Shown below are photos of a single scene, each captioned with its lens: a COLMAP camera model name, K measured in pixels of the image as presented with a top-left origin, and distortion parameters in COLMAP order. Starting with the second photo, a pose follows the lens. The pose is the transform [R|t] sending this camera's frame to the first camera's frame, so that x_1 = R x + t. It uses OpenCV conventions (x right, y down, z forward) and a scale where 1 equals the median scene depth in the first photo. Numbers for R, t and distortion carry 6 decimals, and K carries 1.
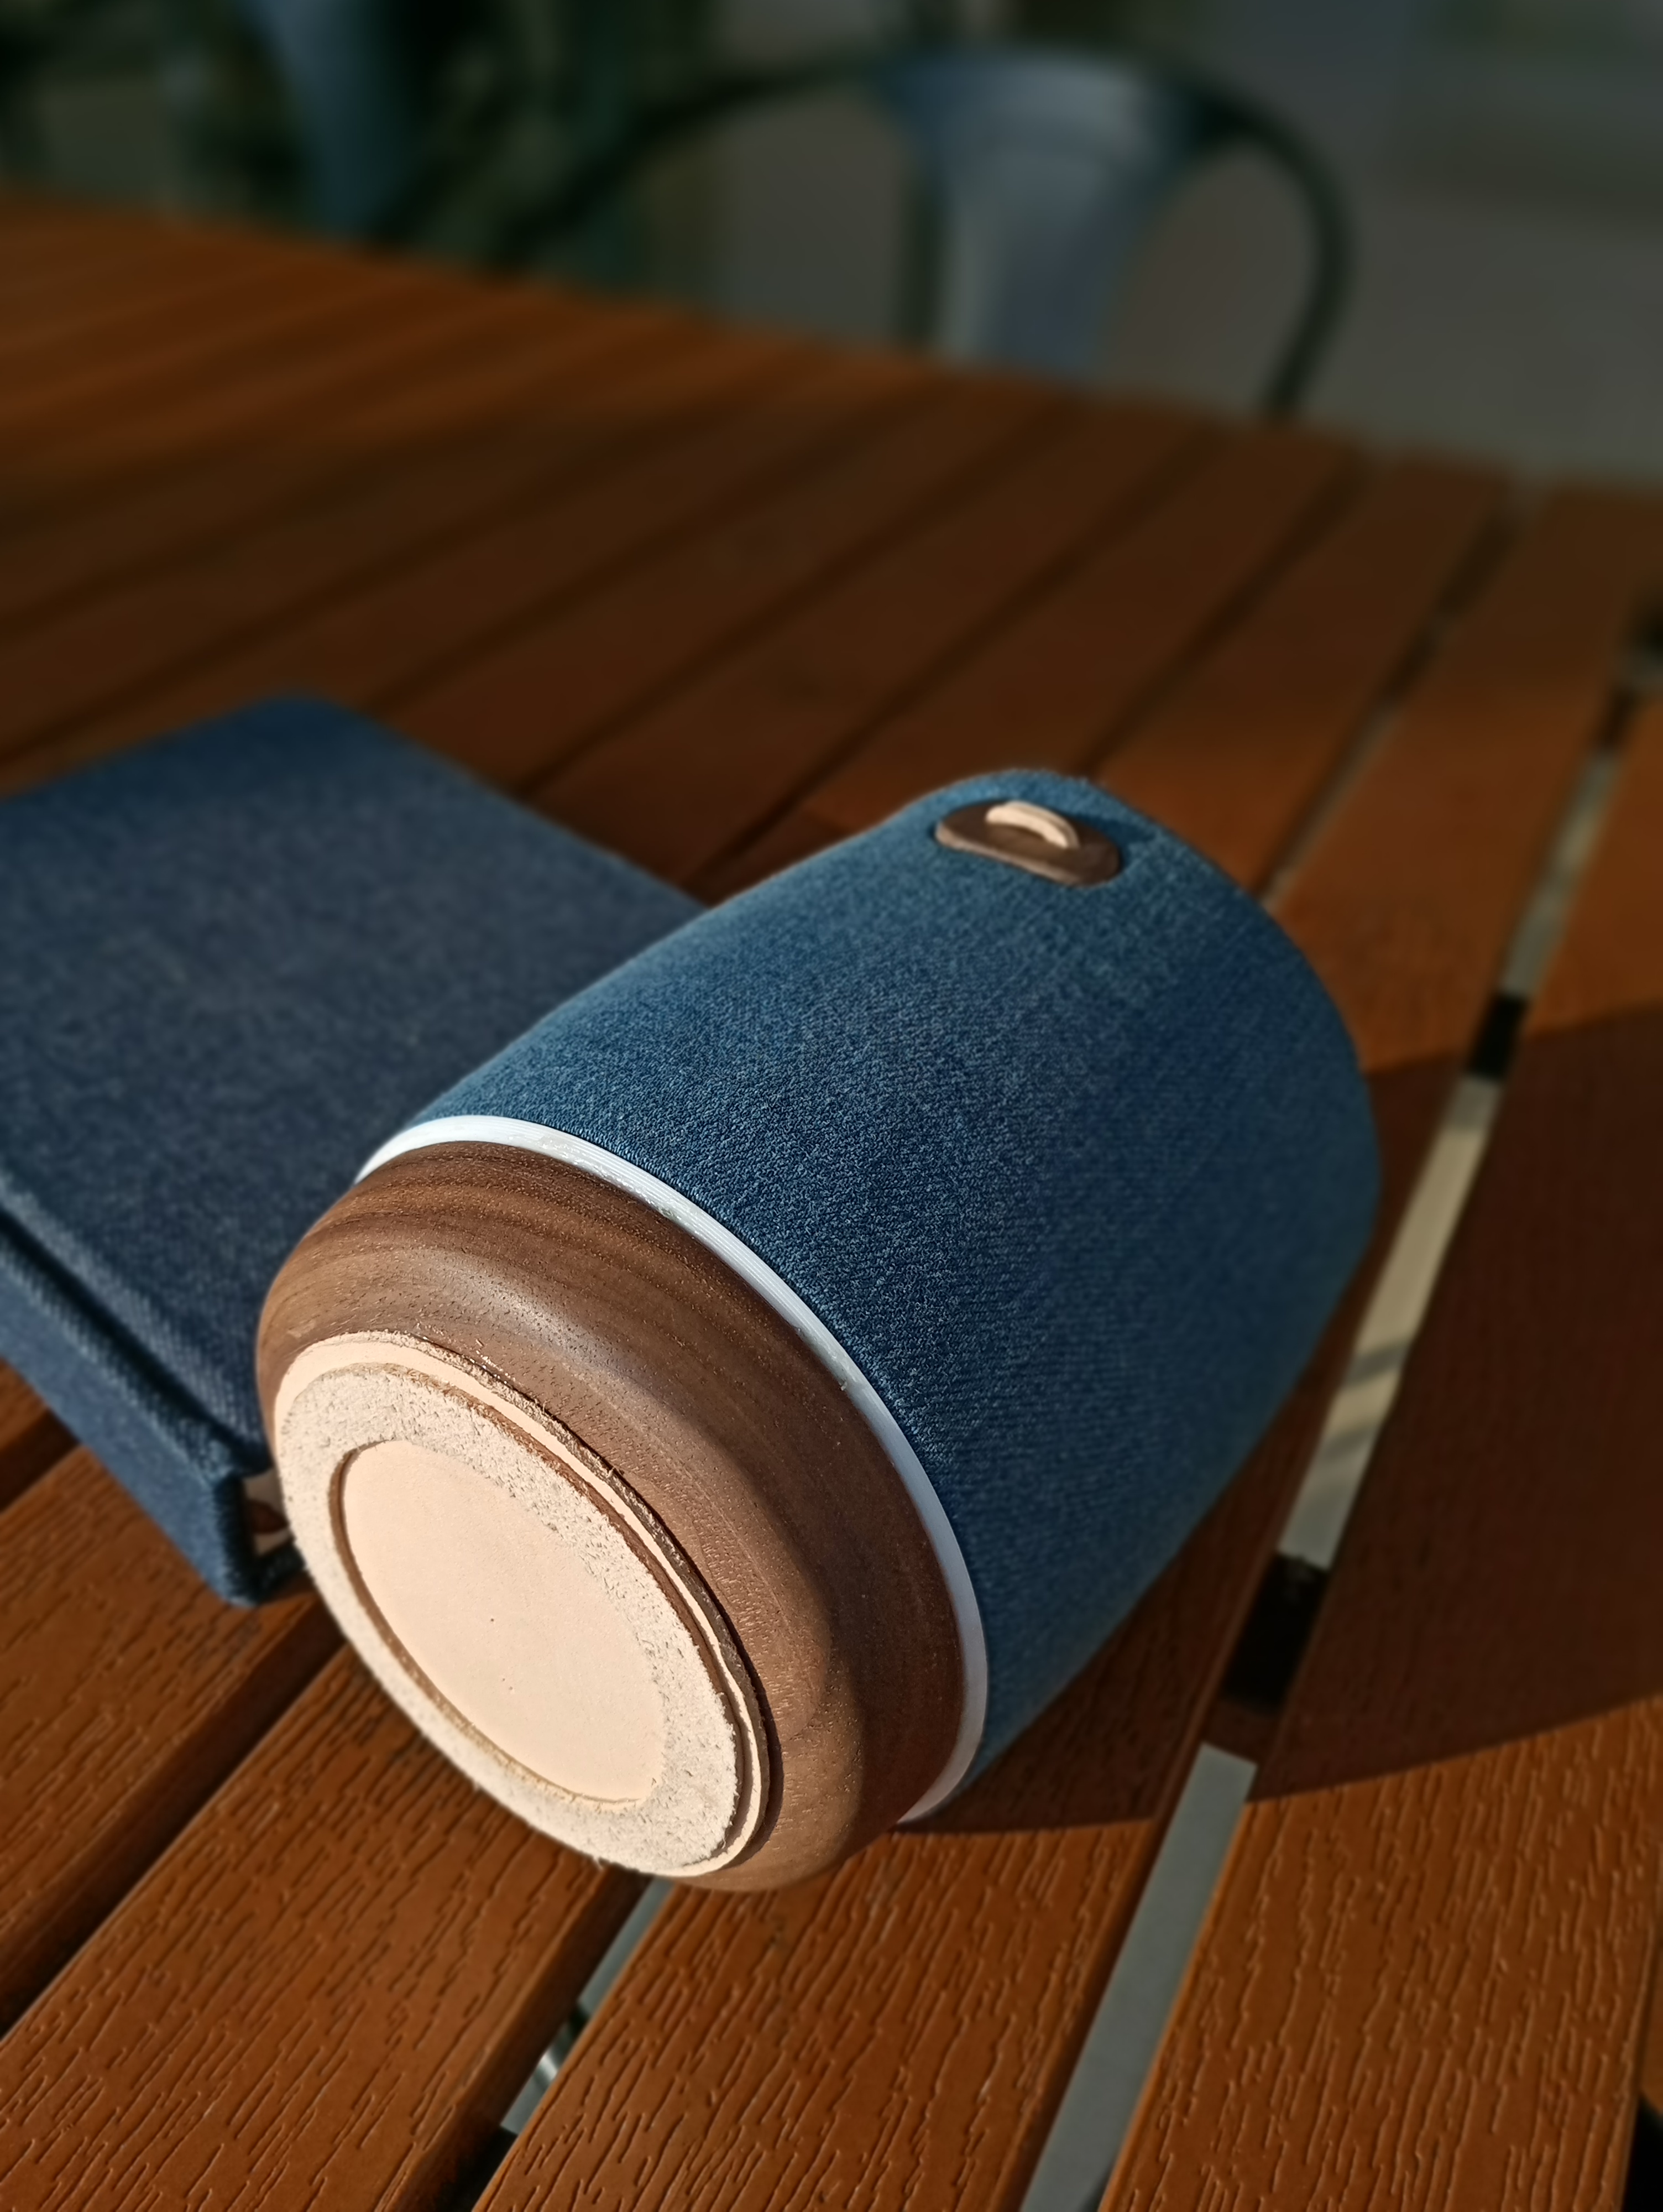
lens RADIAL K [[1853.5, 0, 834.6], [0, 1853.5, 1104.8], [0, 0, 1]] dist [-0.002982, 0.008961]
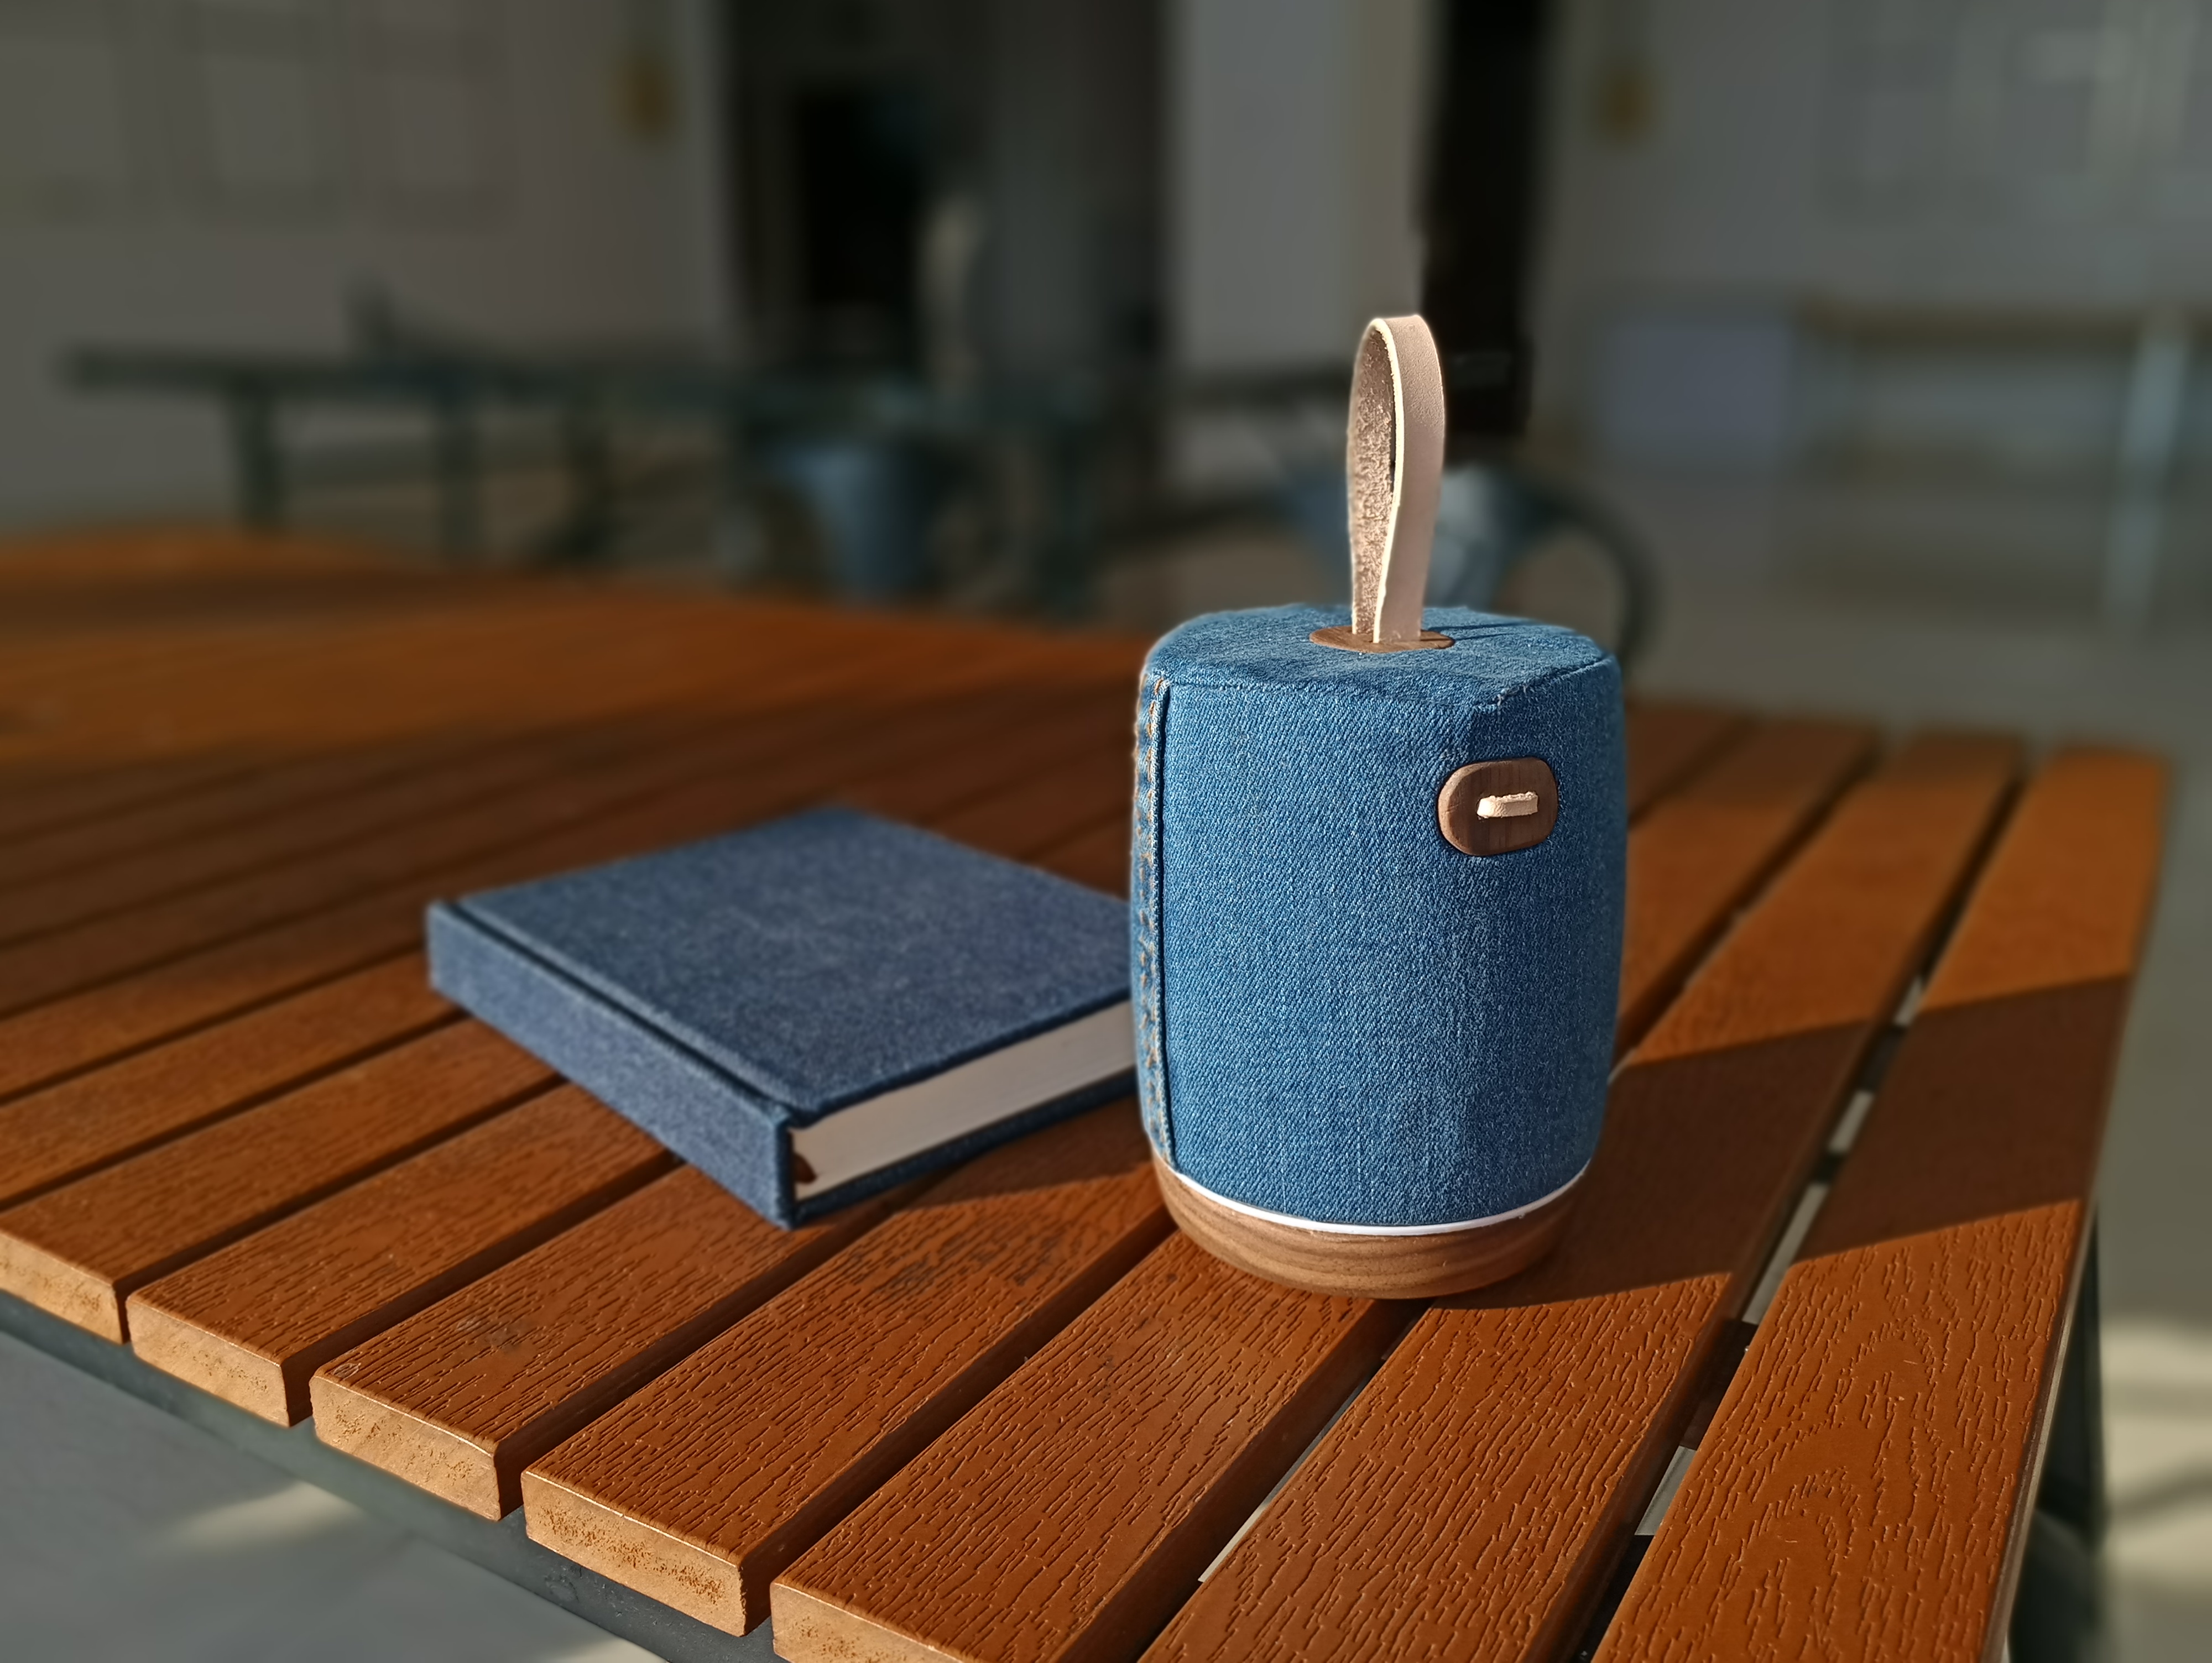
lens RADIAL K [[1853.5, 0, 1104.8], [0, 1853.5, 831.3], [0, 0, 1]] dist [-0.002982, 0.008961]
pose [[0.993965, -0.031481, -0.105082, 0.110960], [-0.006196, 0.940293, -0.340309, 0.417355], [0.109521, 0.338906, 0.934424, -0.483772]]
